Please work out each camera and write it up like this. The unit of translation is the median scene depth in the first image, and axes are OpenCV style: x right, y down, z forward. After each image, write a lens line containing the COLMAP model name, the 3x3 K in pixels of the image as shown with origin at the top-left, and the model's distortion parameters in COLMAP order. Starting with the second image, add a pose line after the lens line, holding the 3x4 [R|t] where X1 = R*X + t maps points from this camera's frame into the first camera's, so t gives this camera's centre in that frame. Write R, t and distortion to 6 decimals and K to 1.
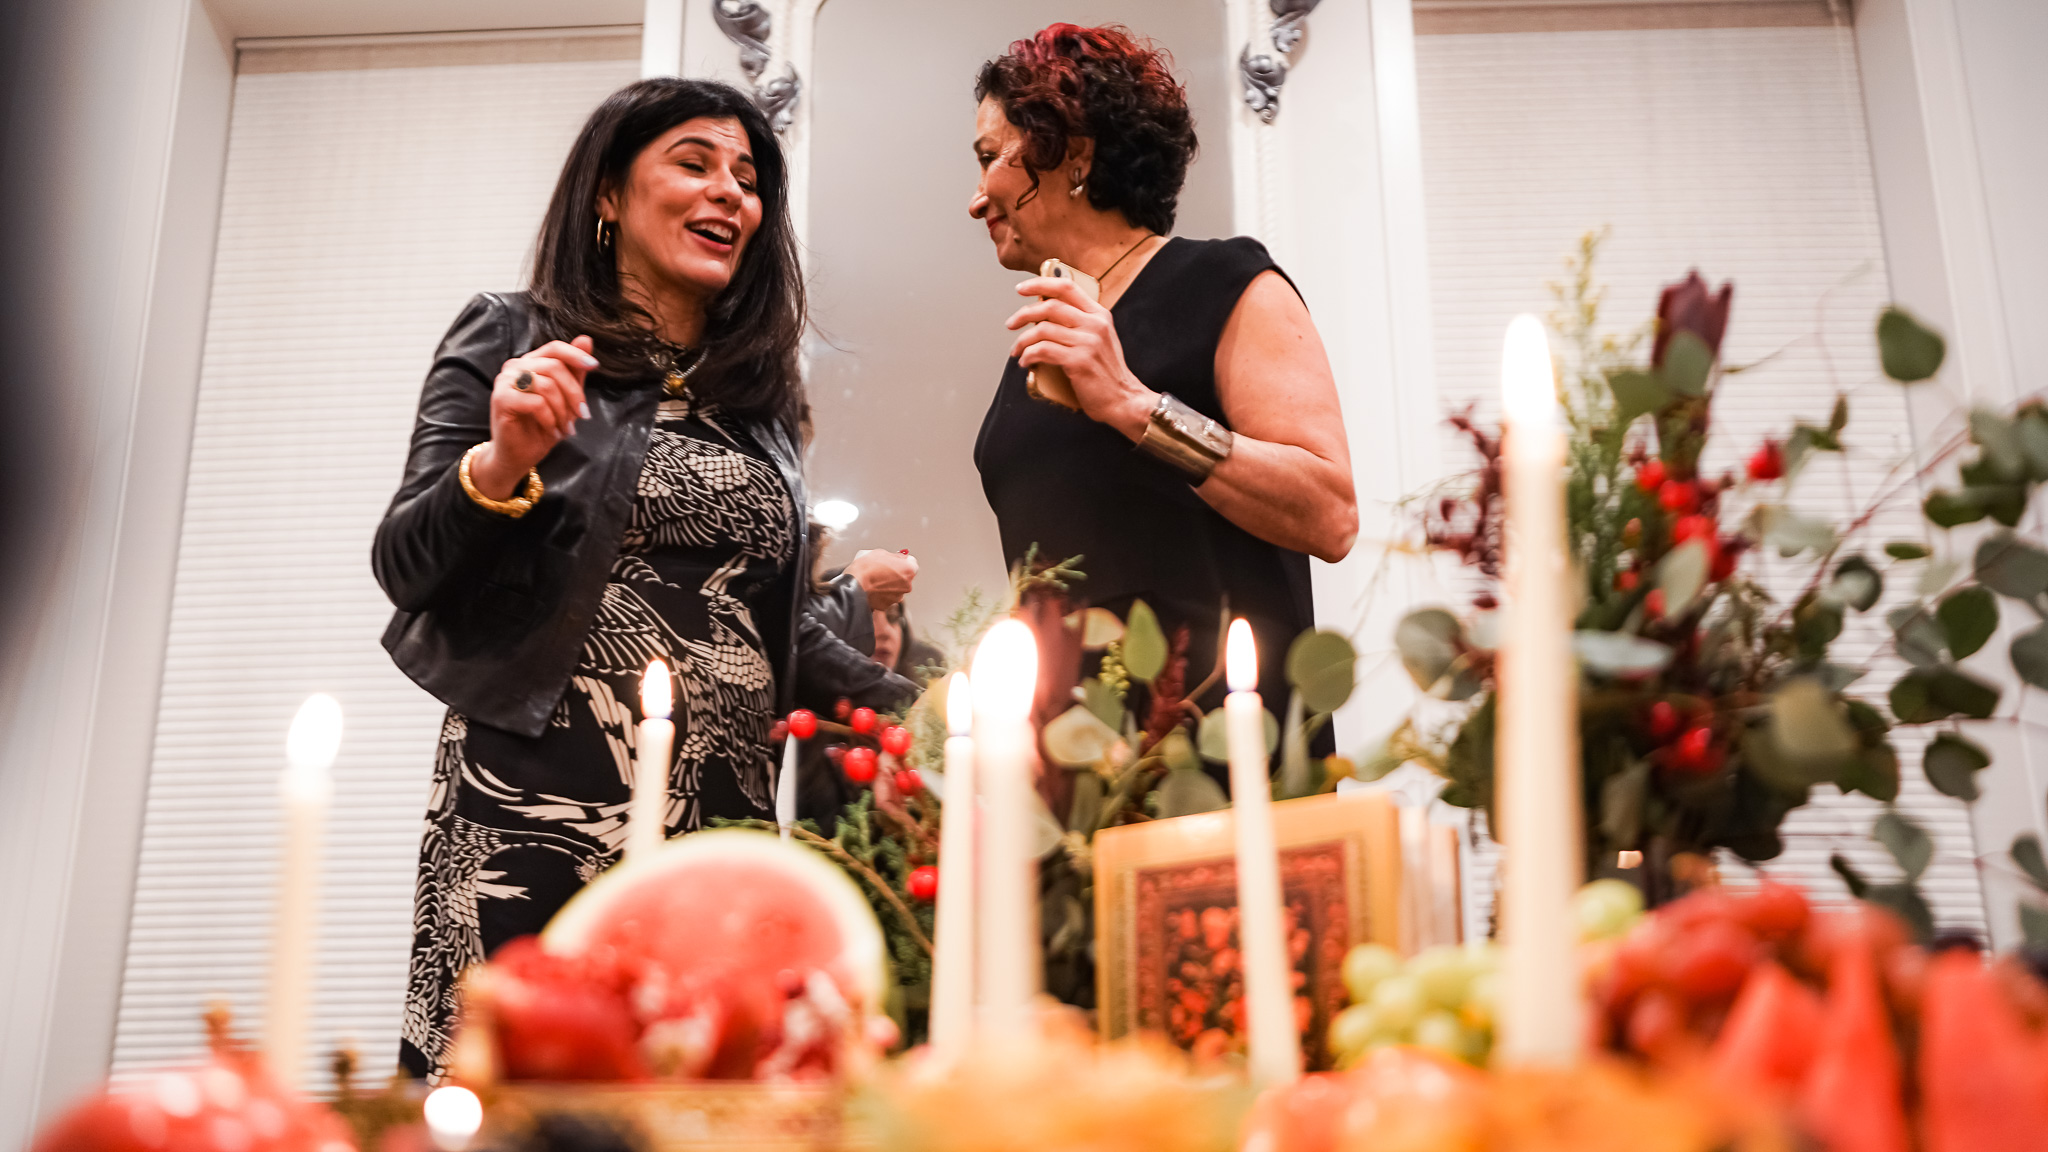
lens RADIAL K [[1964.5, 0, 1012.9], [0, 1964.5, 576.4], [0, 0, 1]] dist [0.007665, 0.018187]
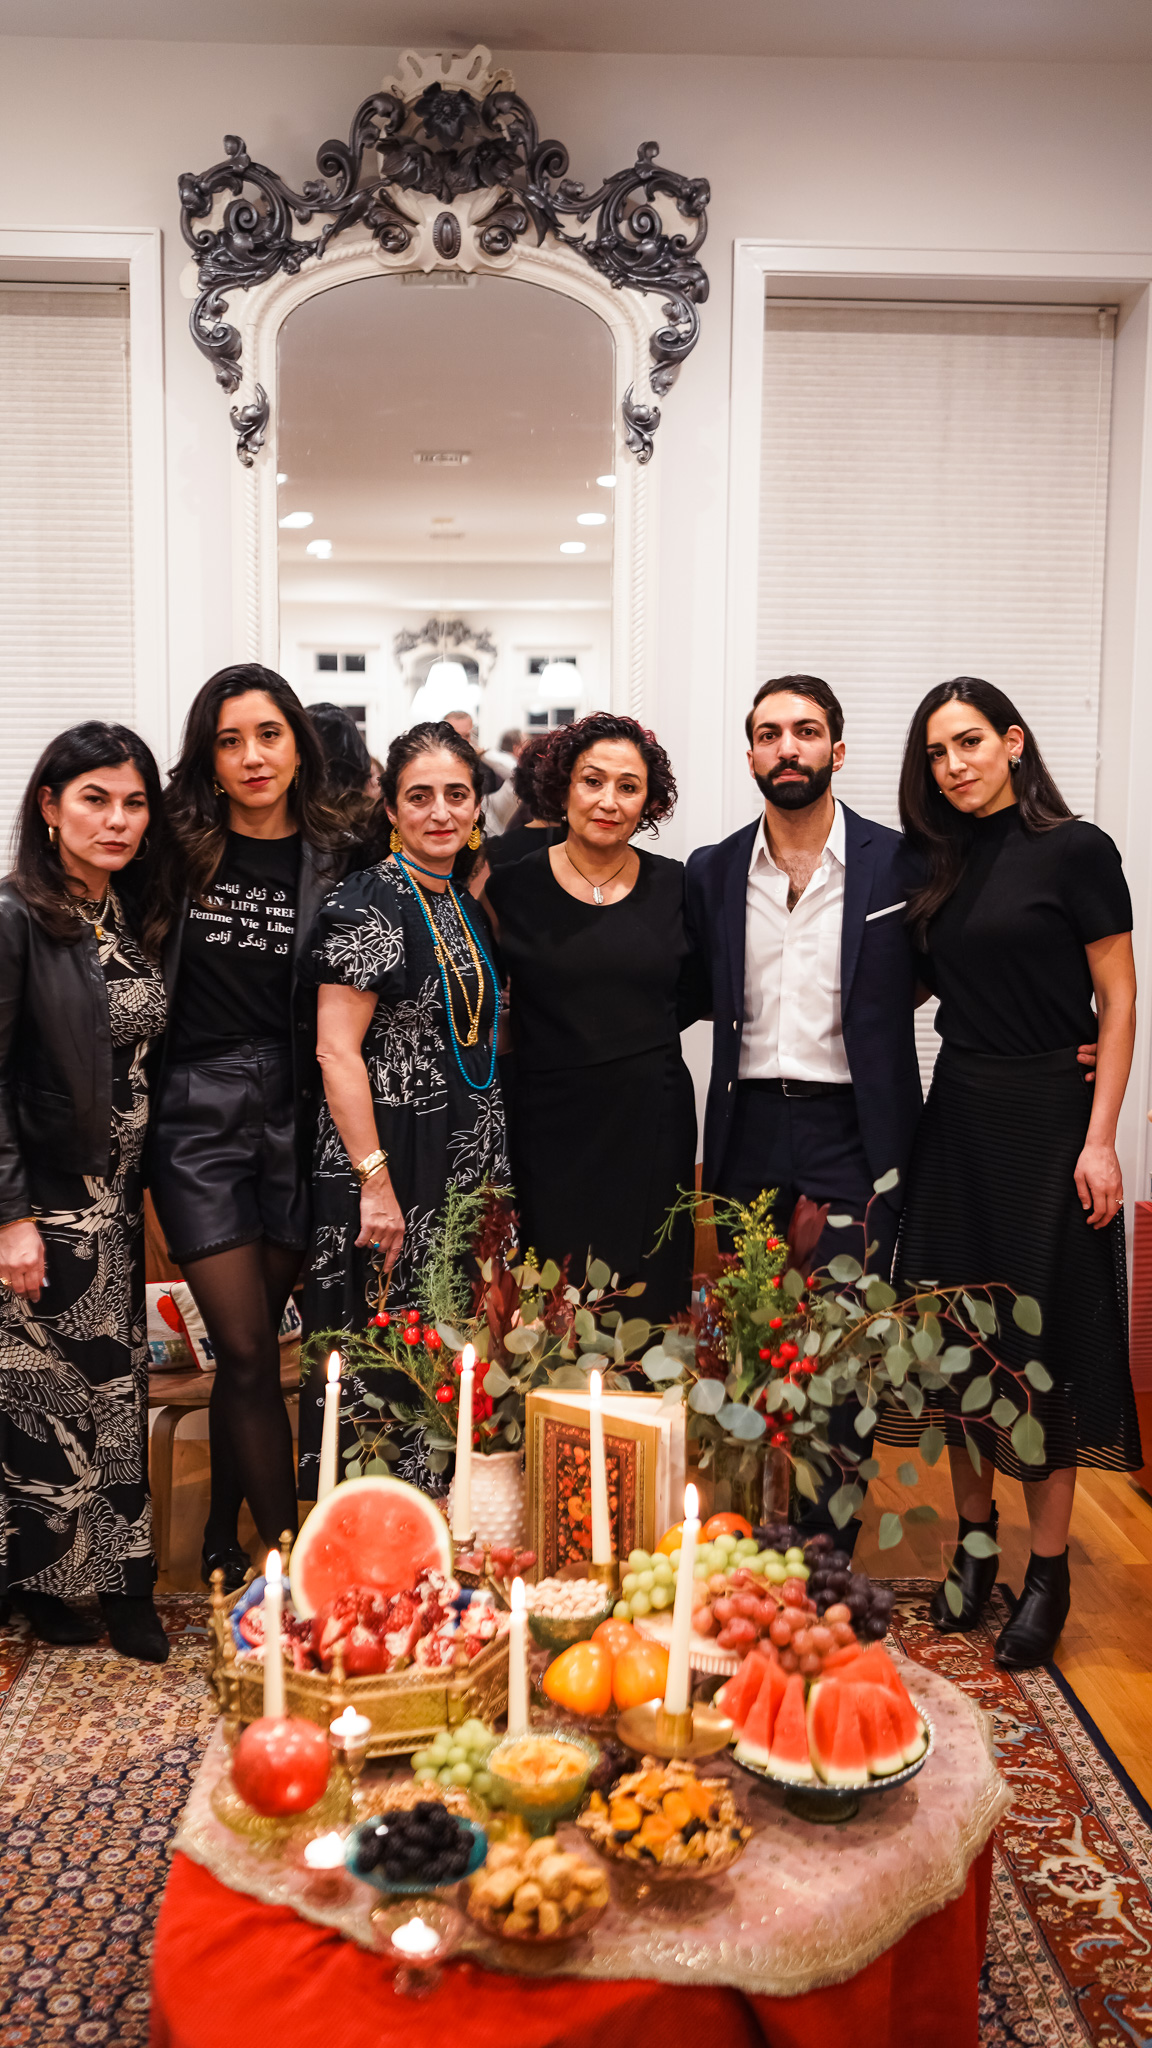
lens RADIAL K [[1964.5, 0, 577.3], [0, 1964.5, 1018.5], [0, 0, 1]] dist [0.007665, 0.018187]
pose [[0.993745, 0.004311, 0.111588, -0.052588], [-0.048277, 0.917637, 0.394477, -0.398538], [-0.100697, -0.397396, 0.912105, -0.296691]]
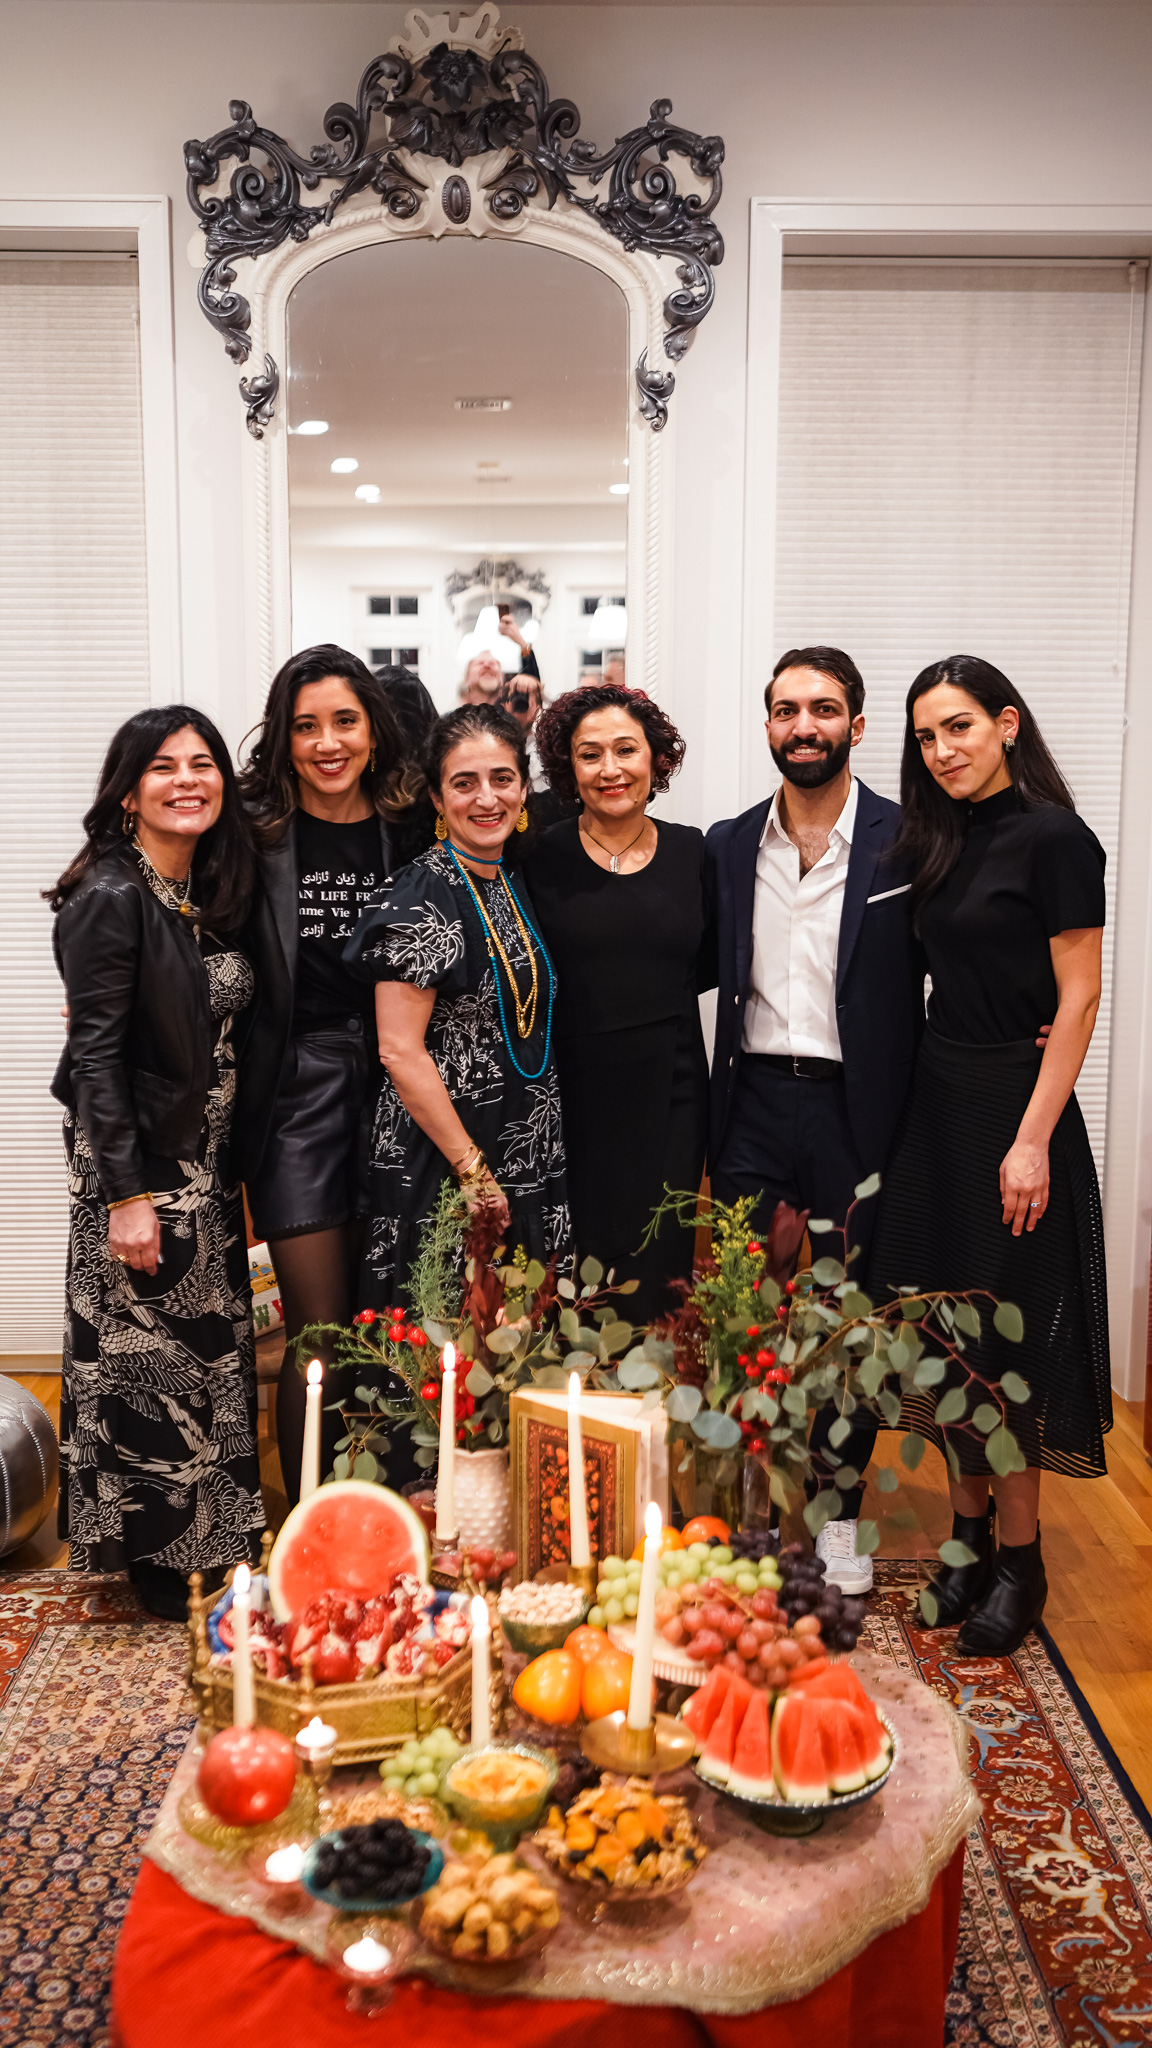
lens RADIAL K [[1962.4, 0, 576.0], [0, 1962.4, 1024.0], [0, 0, 1]] dist [0.008967, 0.013466]
pose [[0.996918, -0.000415, 0.078449, -0.020046], [-0.033352, 0.902875, 0.428608, -0.421602], [-0.071008, -0.429903, 0.900078, -0.284026]]
